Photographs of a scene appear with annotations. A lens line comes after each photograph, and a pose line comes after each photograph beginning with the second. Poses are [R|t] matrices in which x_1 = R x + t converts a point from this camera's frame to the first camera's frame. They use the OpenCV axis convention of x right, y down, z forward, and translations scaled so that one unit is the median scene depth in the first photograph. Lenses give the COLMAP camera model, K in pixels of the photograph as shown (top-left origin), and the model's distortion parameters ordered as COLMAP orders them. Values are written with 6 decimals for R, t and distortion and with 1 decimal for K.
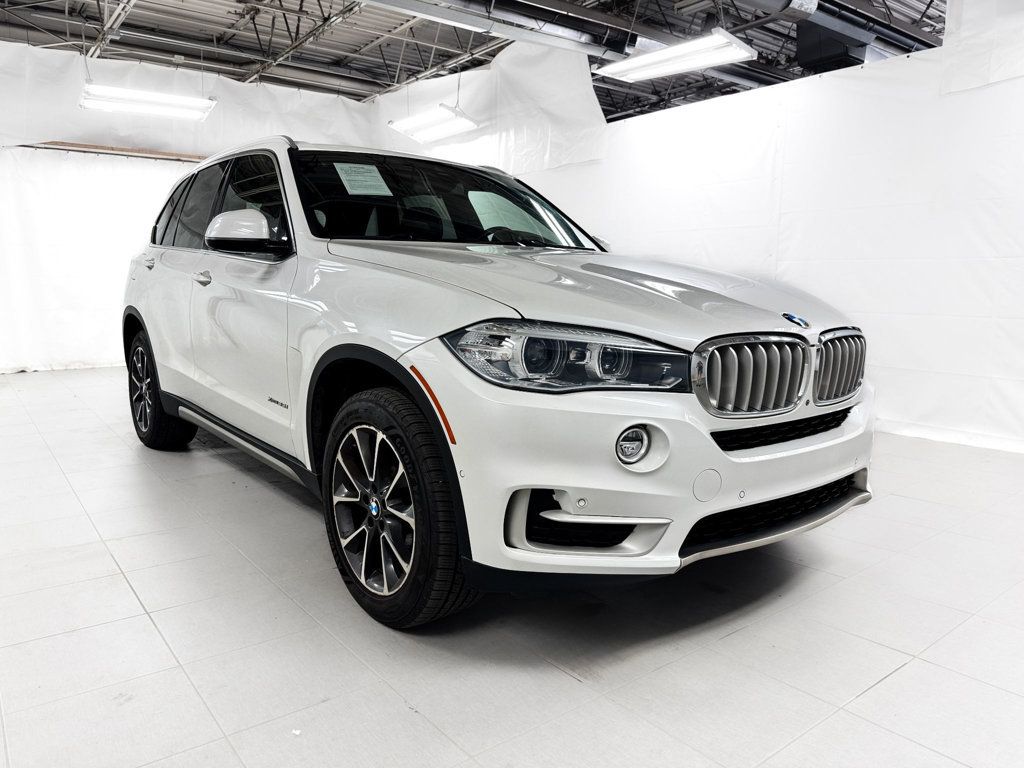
lens RADIAL K [[740.4, 0, 512.0], [0, 740.4, 384.0], [0, 0, 1]] dist [0.041122, -0.034172]
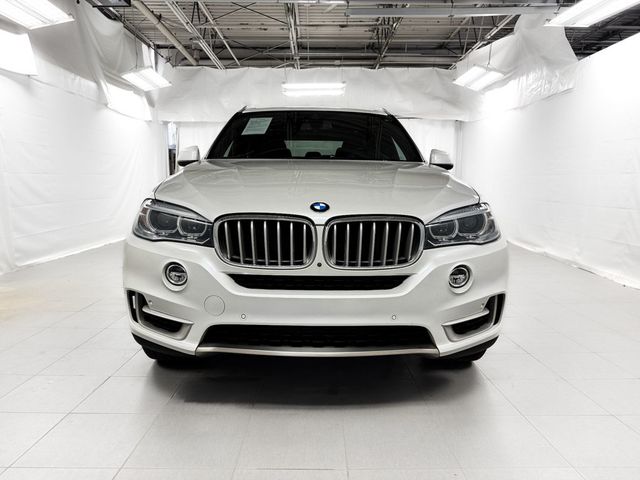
lens RADIAL K [[462.8, 0, 320.0], [0, 462.8, 240.0], [0, 0, 1]] dist [0.041122, -0.034172]
pose [[0.815266, 0.064350, -0.575500, 0.251581], [-0.073709, 0.997255, 0.007091, -0.007196], [0.574376, 0.036638, 0.817771, 0.074375]]
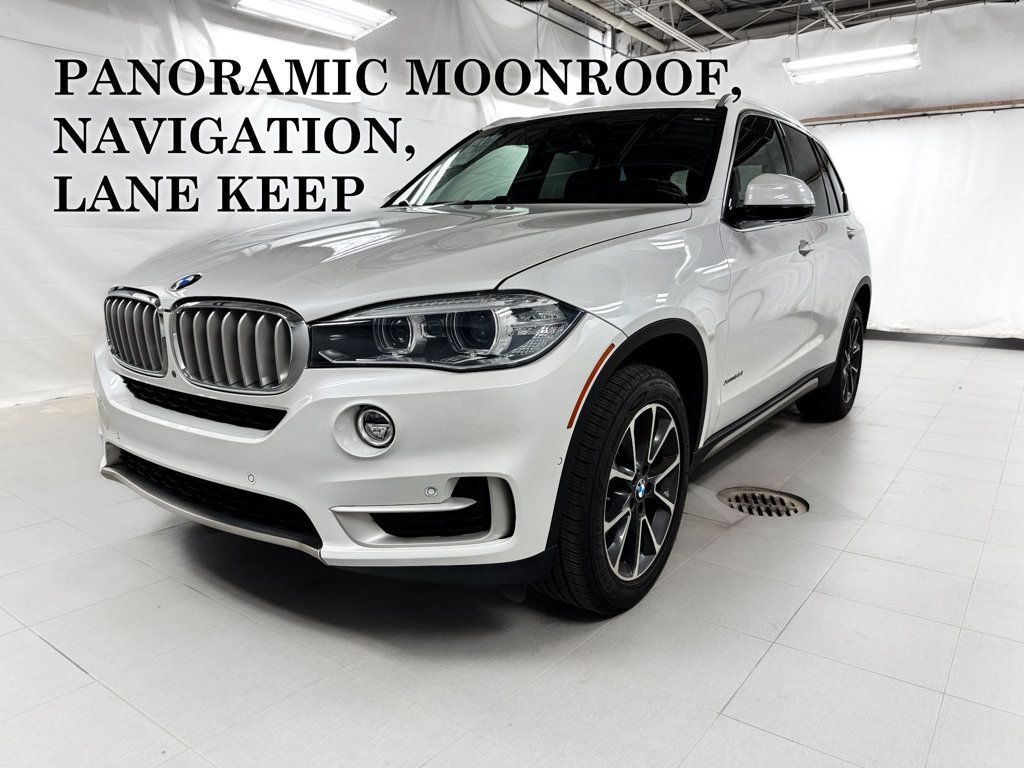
lens RADIAL K [[740.4, 0, 512.0], [0, 740.4, 384.0], [0, 0, 1]] dist [0.041122, -0.034172]
pose [[0.324662, 0.166482, -0.931063, 0.393003], [-0.130578, 0.982850, 0.130210, -0.039367], [0.936773, 0.079302, 0.340833, 0.321870]]
